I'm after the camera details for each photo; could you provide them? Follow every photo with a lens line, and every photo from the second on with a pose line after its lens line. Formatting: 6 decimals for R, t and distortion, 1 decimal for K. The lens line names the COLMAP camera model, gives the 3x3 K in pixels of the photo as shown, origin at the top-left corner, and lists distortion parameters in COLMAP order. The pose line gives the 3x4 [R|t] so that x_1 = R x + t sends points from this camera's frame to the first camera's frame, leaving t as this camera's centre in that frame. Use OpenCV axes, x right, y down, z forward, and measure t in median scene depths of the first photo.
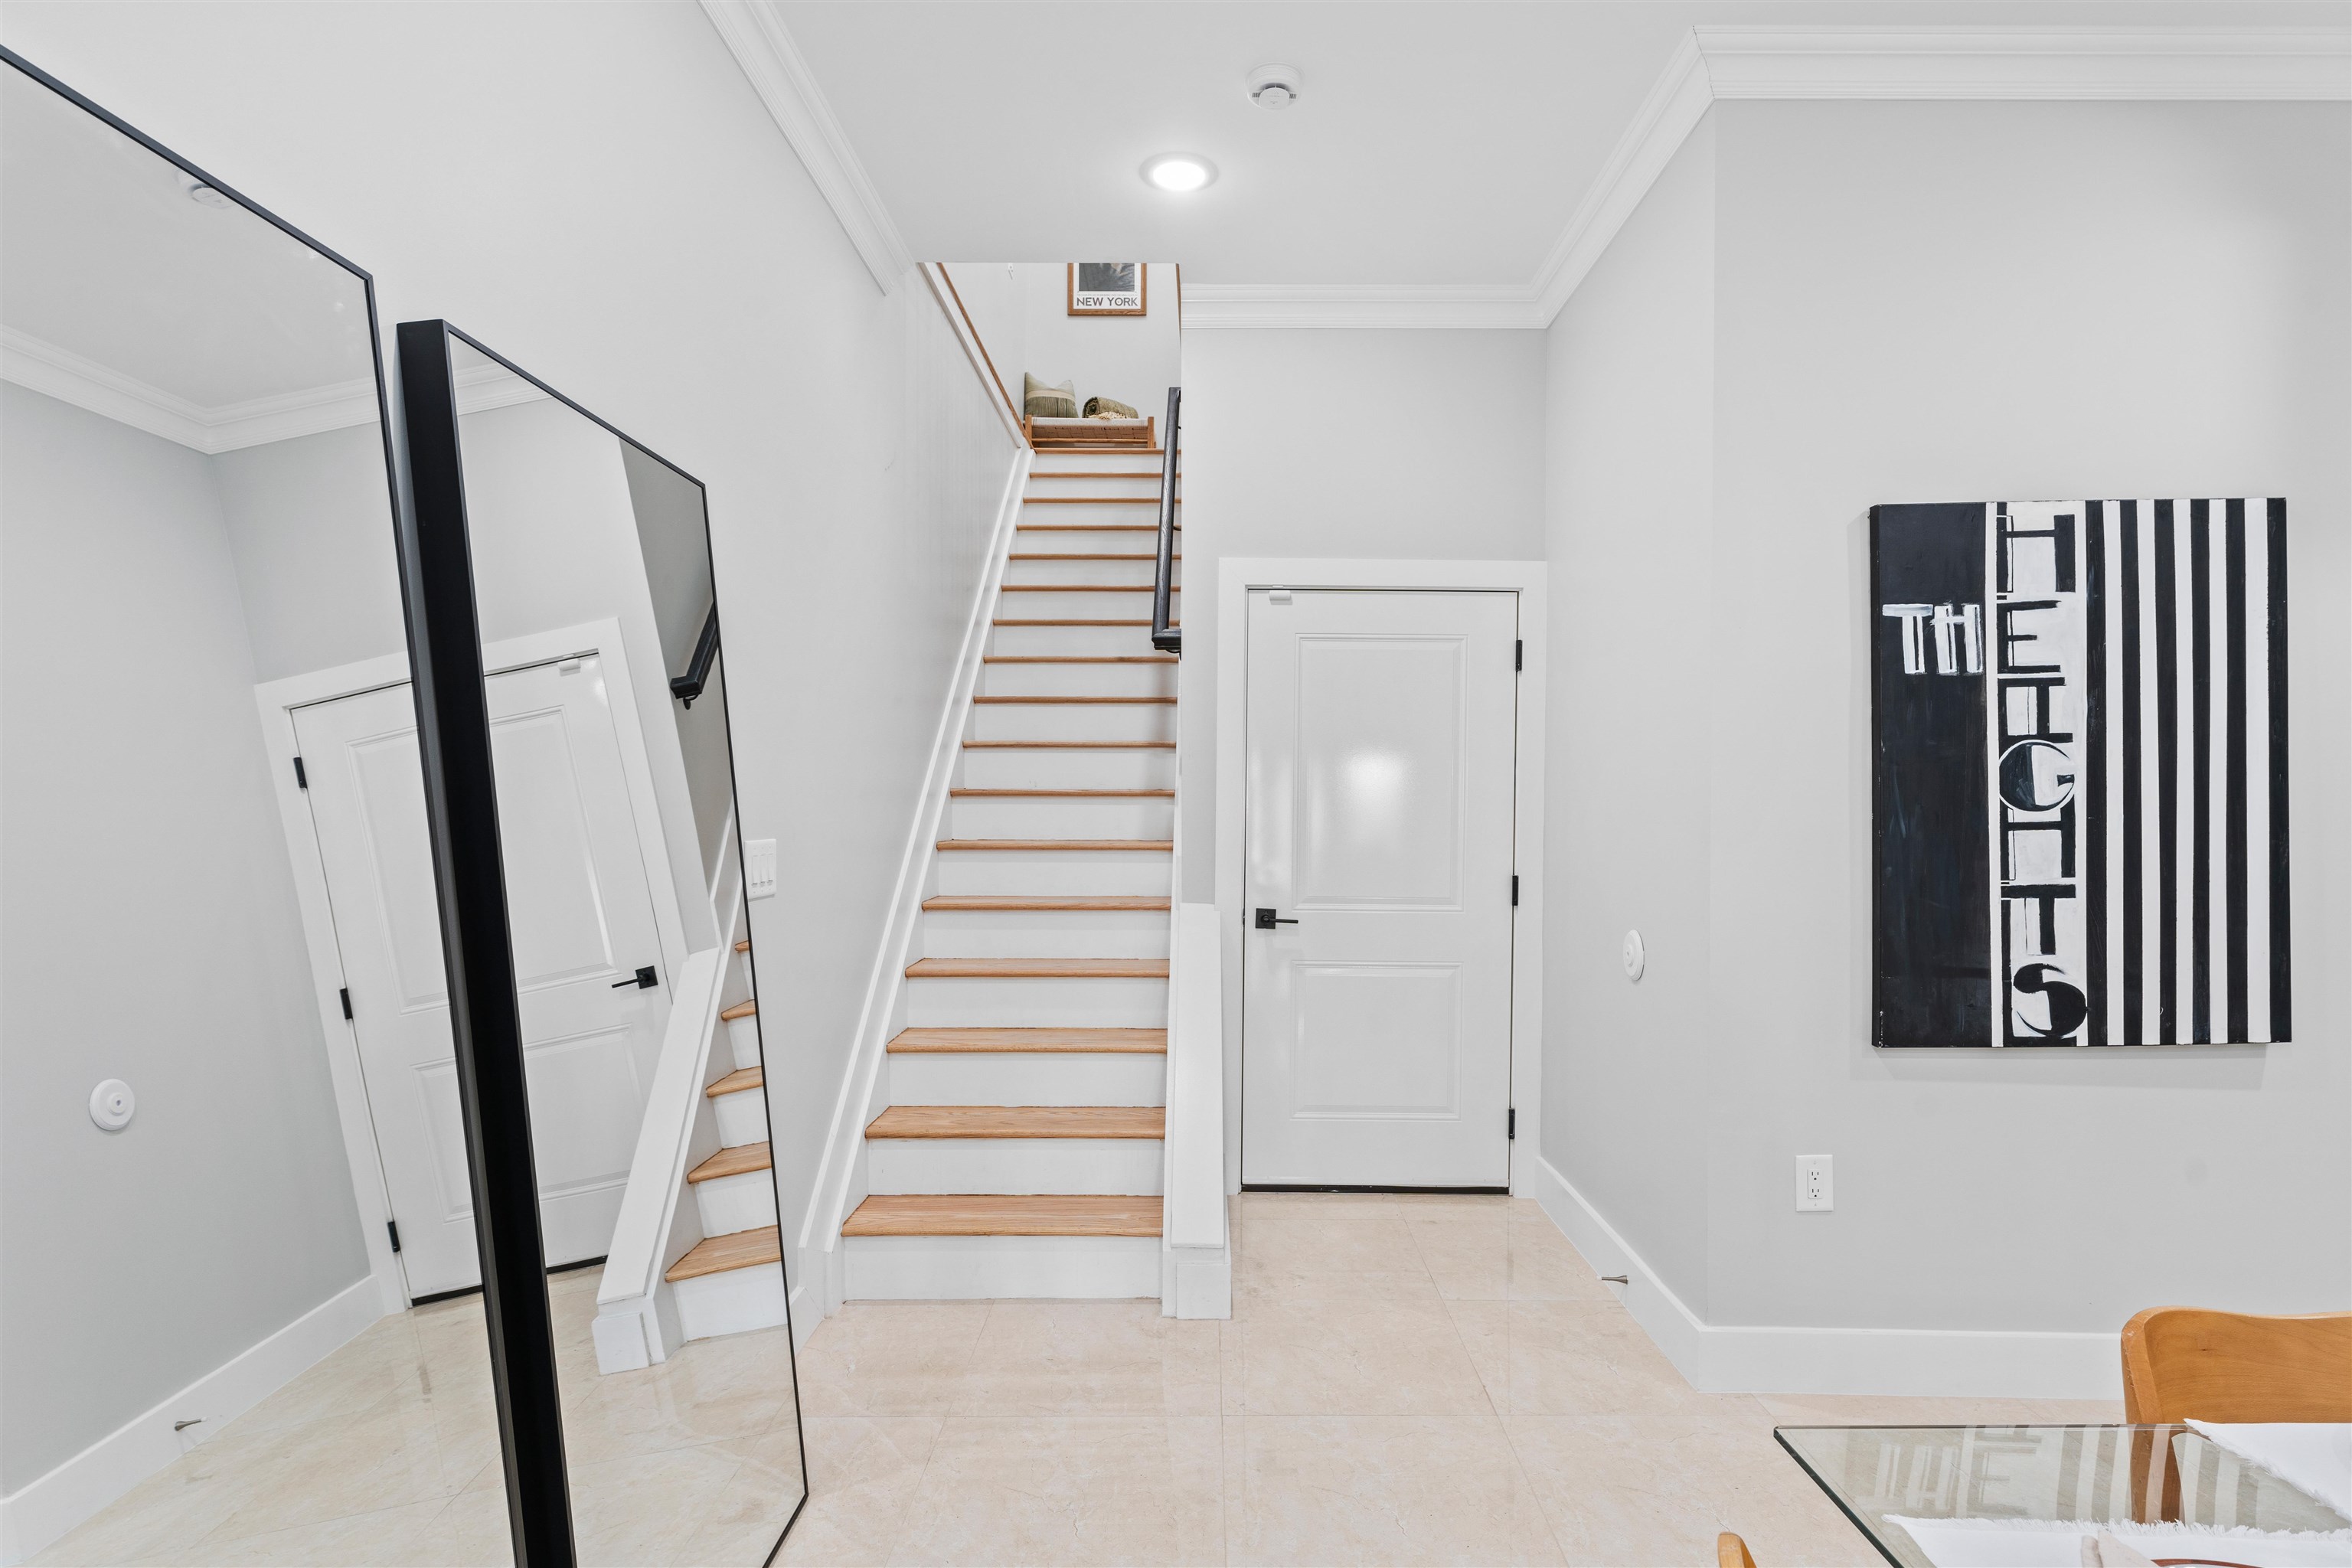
lens RADIAL K [[1142.3, 0, 1181.2], [0, 1142.3, 797.2], [0, 0, 1]] dist [0.002838, 0.000025]
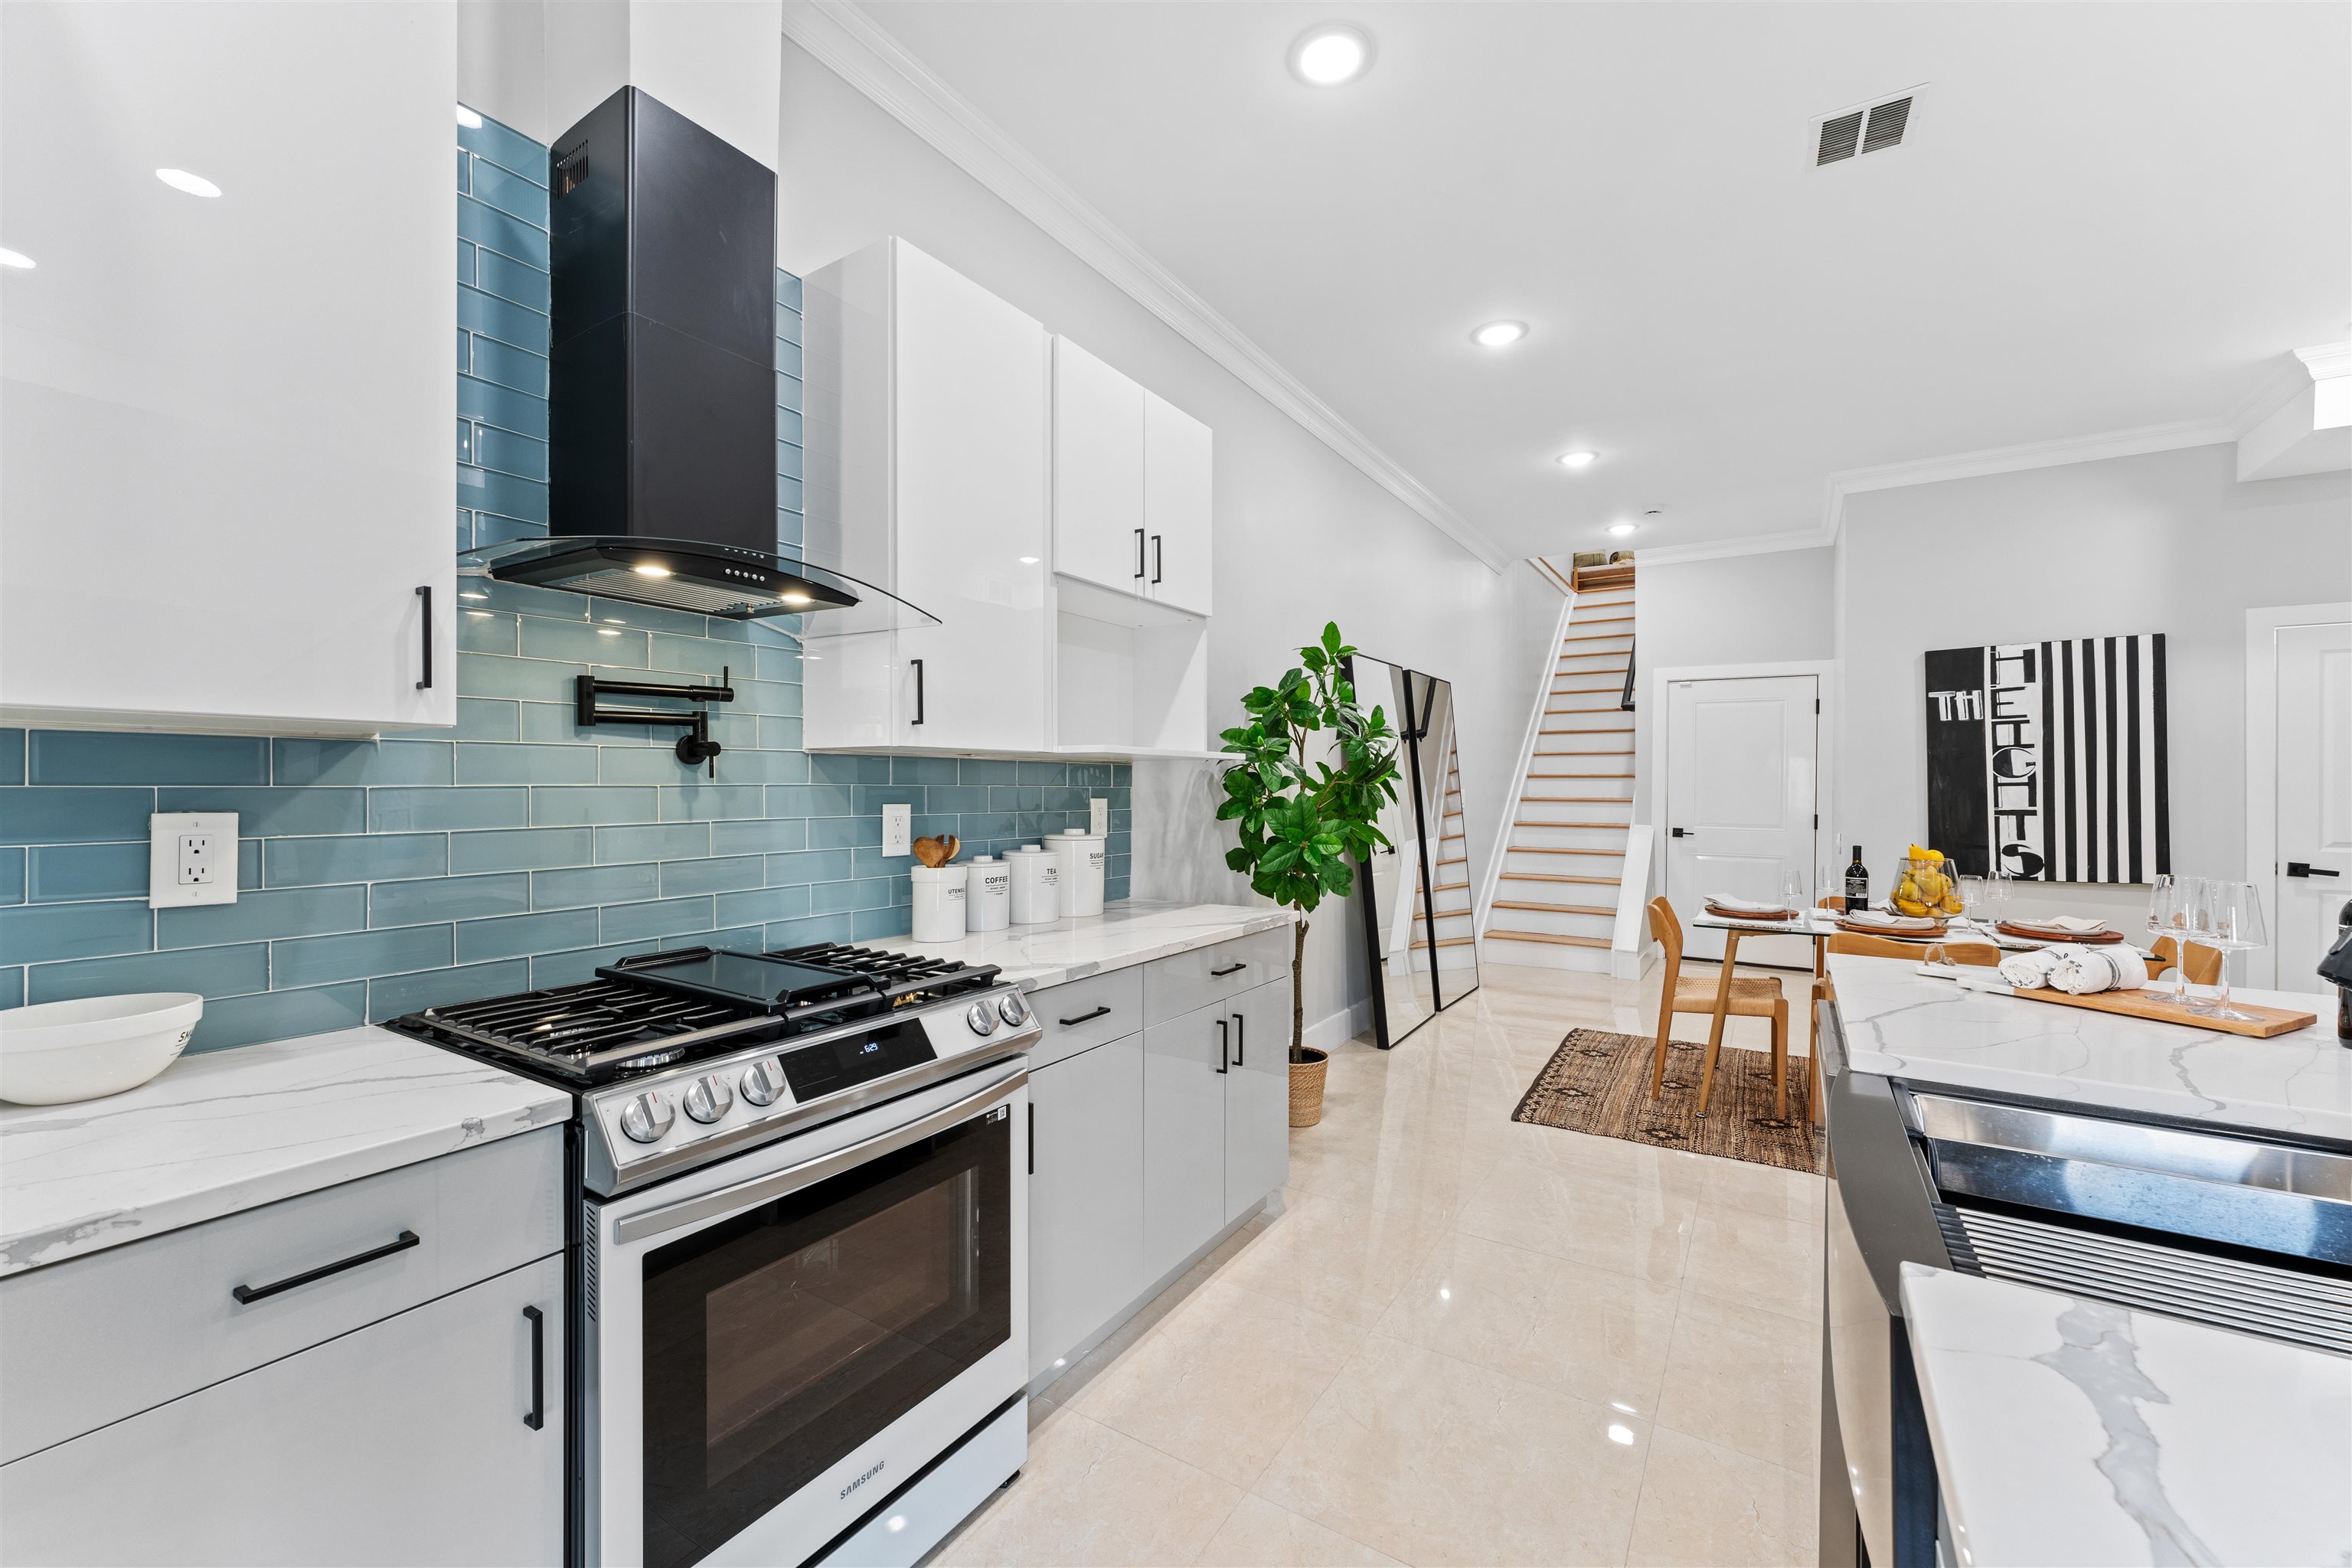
lens RADIAL K [[939.8, 0, 1164.9], [0, 939.8, 789.8], [0, 0, 1]] dist [-0.005837, 0.000530]
pose [[0.837100, 0.001193, -0.547048, 0.345093], [-0.001553, 0.999999, -0.000196, 0.039087], [0.547048, 0.001014, 0.837101, -1.521558]]
